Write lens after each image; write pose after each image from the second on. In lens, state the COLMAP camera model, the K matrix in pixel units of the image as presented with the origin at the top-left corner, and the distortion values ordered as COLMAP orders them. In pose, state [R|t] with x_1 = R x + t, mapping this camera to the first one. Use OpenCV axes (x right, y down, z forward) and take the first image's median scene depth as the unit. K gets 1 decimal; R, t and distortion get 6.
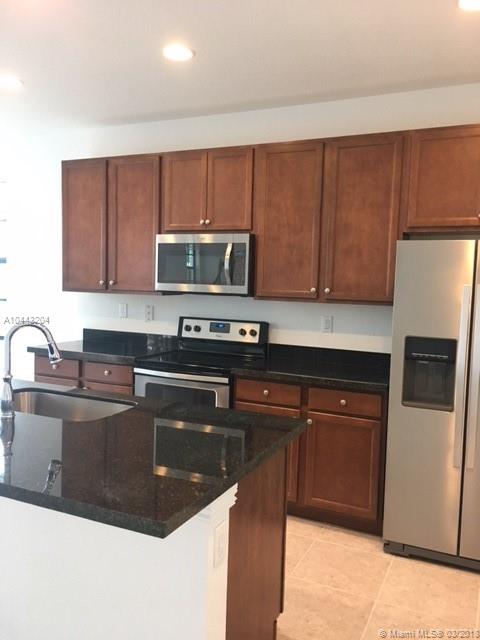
lens RADIAL K [[549.7, 0, 240.0], [0, 549.7, 320.0], [0, 0, 1]] dist [-0.001100, -0.000205]
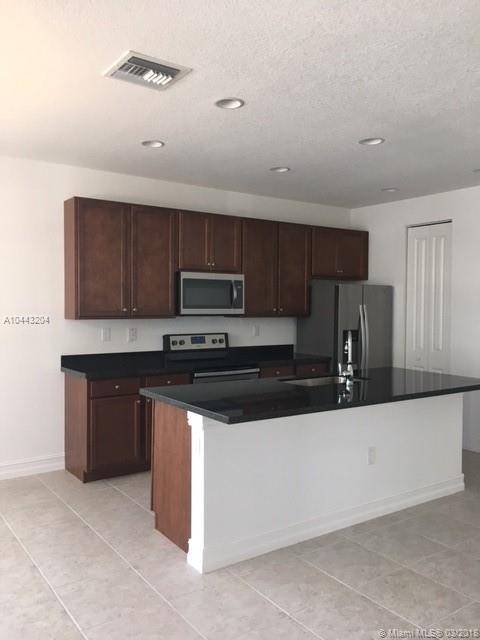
lens RADIAL K [[549.7, 0, 240.0], [0, 549.7, 320.0], [0, 0, 1]] dist [-0.001100, -0.000205]
pose [[0.494476, -0.052691, 0.867593, -1.151702], [0.071781, 0.997227, 0.019653, -0.053971], [-0.866222, 0.052558, 0.496887, 0.227400]]
